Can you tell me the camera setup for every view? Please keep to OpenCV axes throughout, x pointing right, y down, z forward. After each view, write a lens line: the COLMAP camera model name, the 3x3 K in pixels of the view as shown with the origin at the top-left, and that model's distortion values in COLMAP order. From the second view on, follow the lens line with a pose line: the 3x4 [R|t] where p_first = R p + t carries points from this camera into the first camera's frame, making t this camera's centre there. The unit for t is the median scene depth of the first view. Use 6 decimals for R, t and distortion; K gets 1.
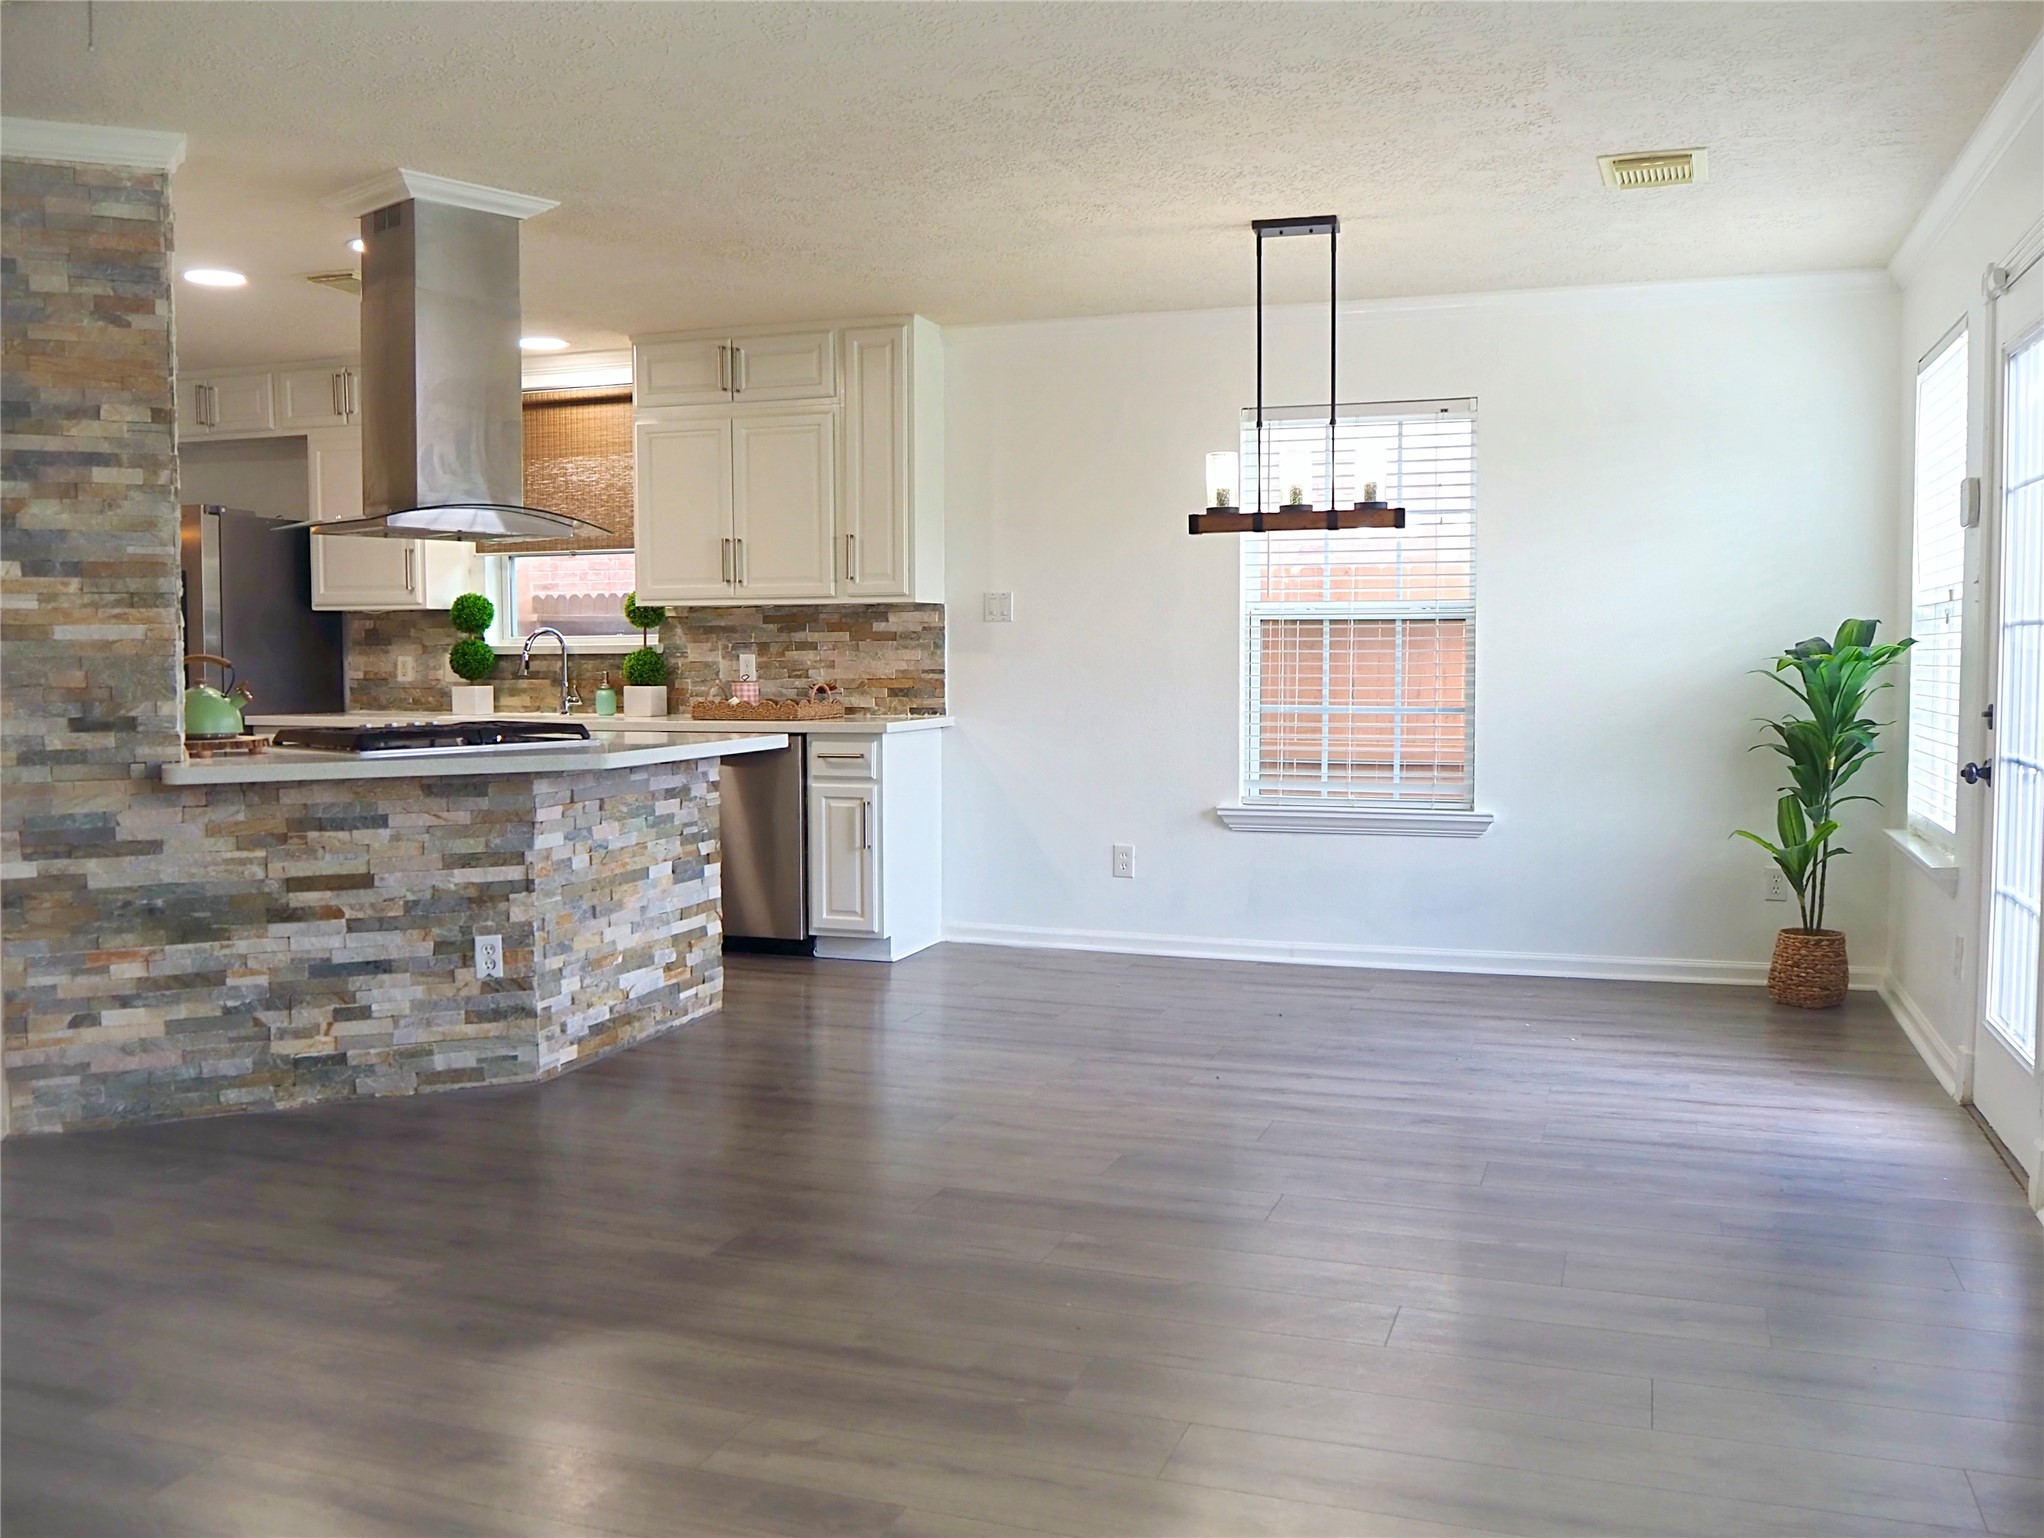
lens RADIAL K [[1794.1, 0, 1022.0], [0, 1794.1, 769.0], [0, 0, 1]] dist [-0.033728, -0.004403]
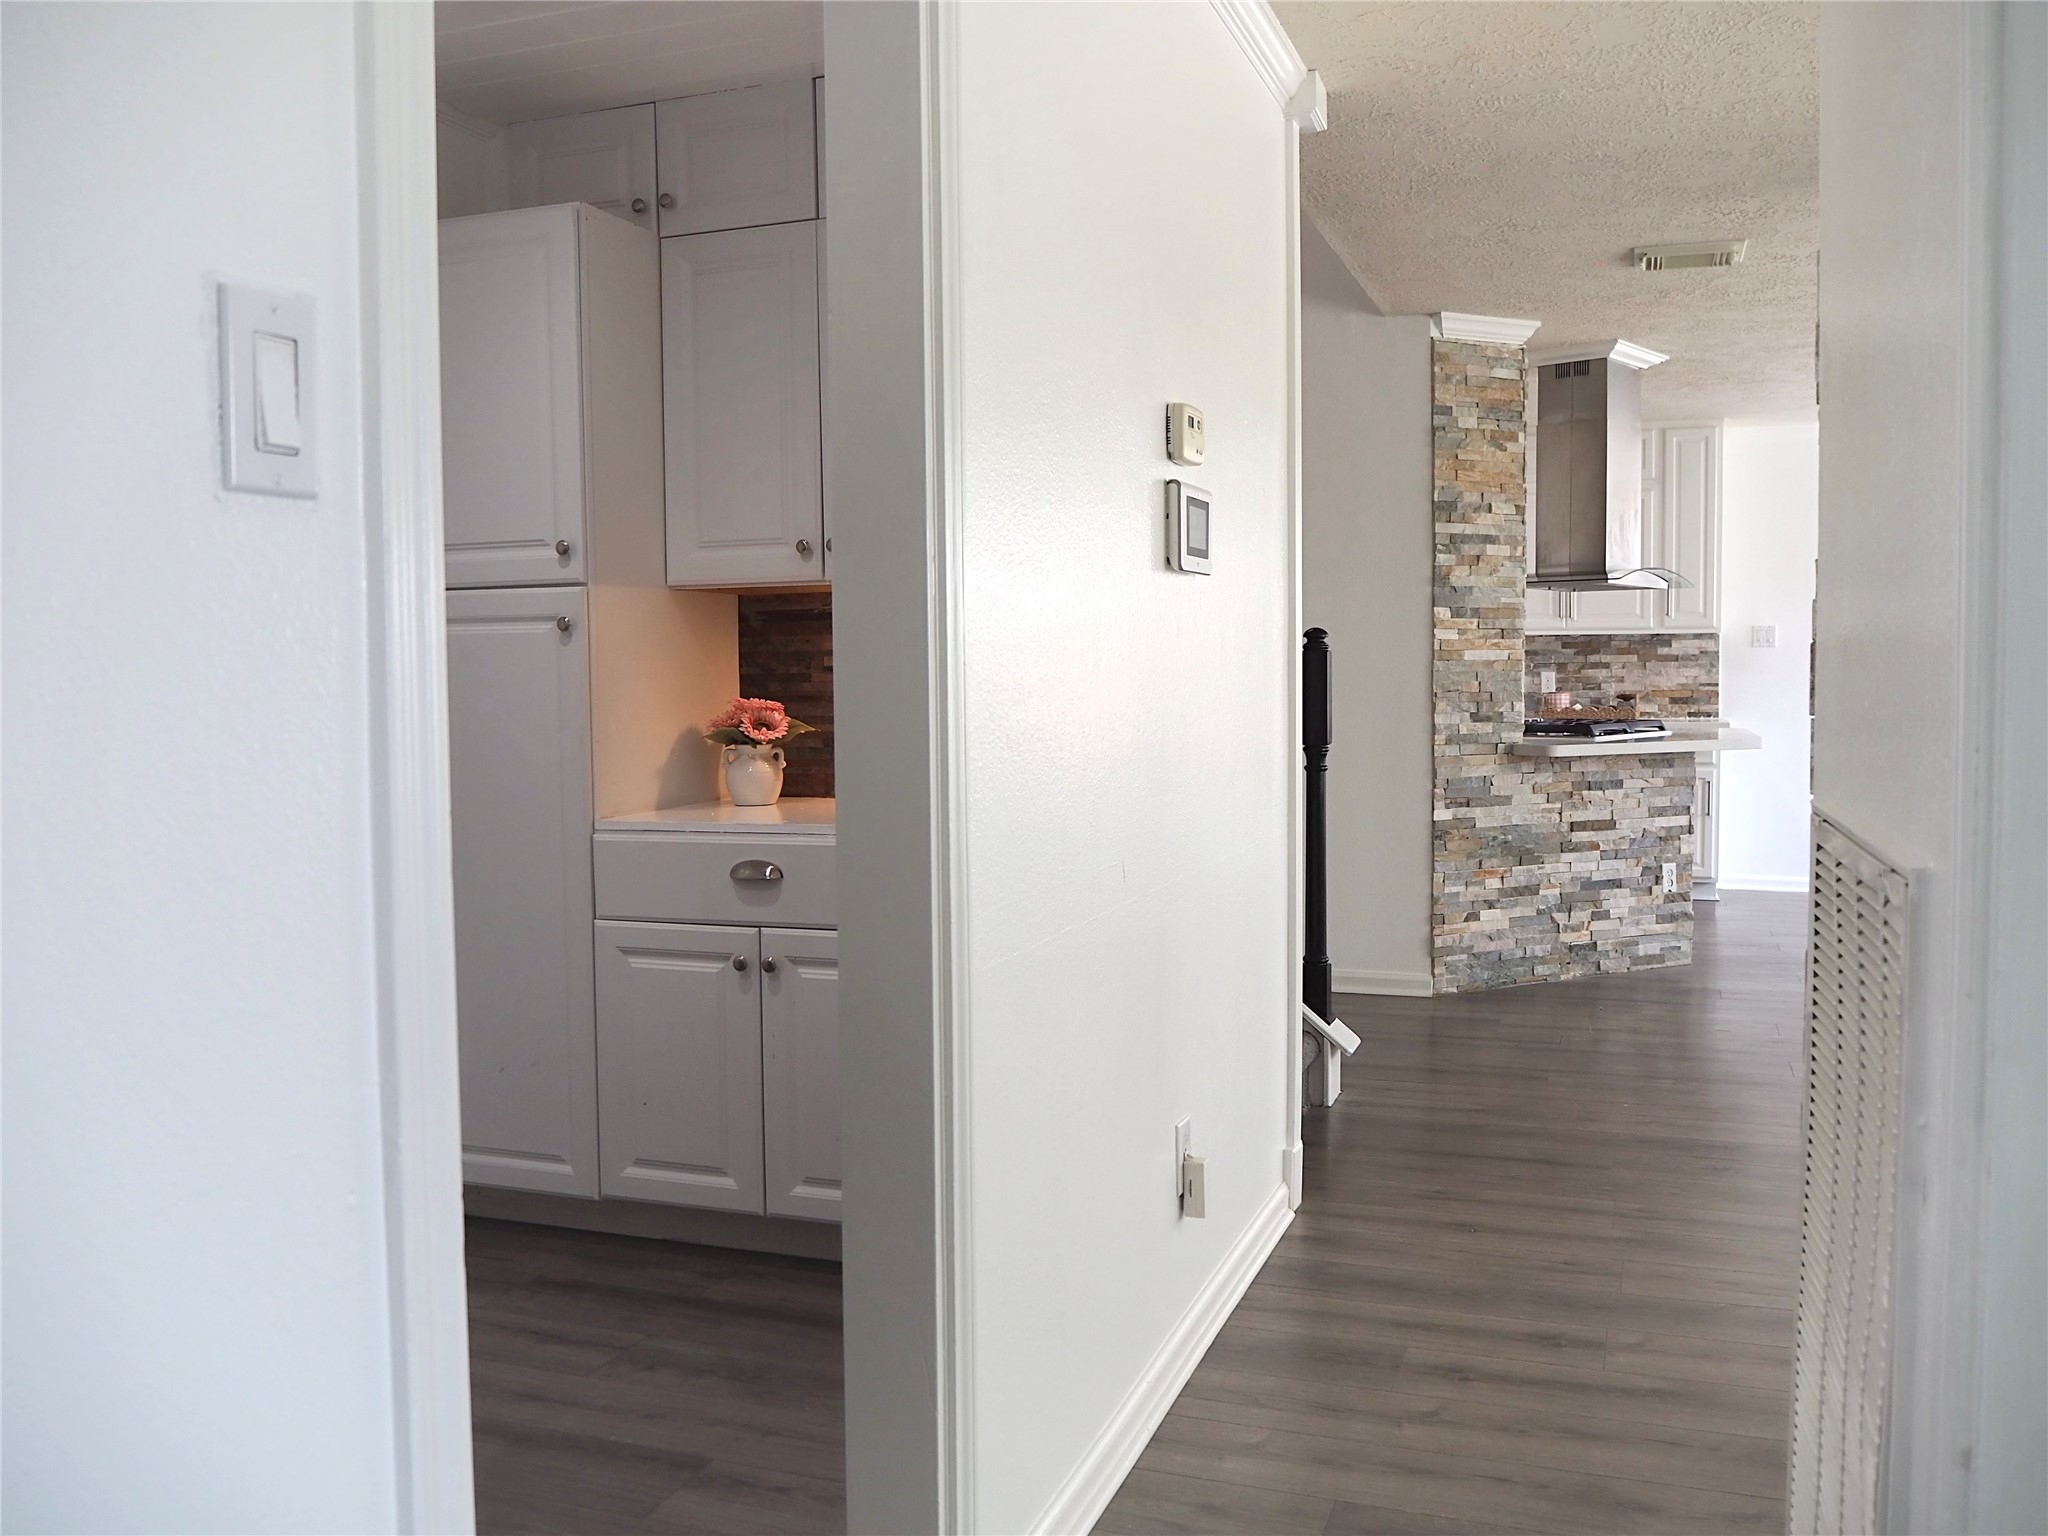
lens RADIAL K [[1709.0, 0, 1024.0], [0, 1709.0, 768.0], [0, 0, 1]] dist [-0.065205, 0.018622]
pose [[0.999745, -0.002772, -0.022412, -0.829802], [0.002541, 0.999943, -0.010324, 0.029711], [0.022439, 0.010264, 0.999696, -0.410058]]
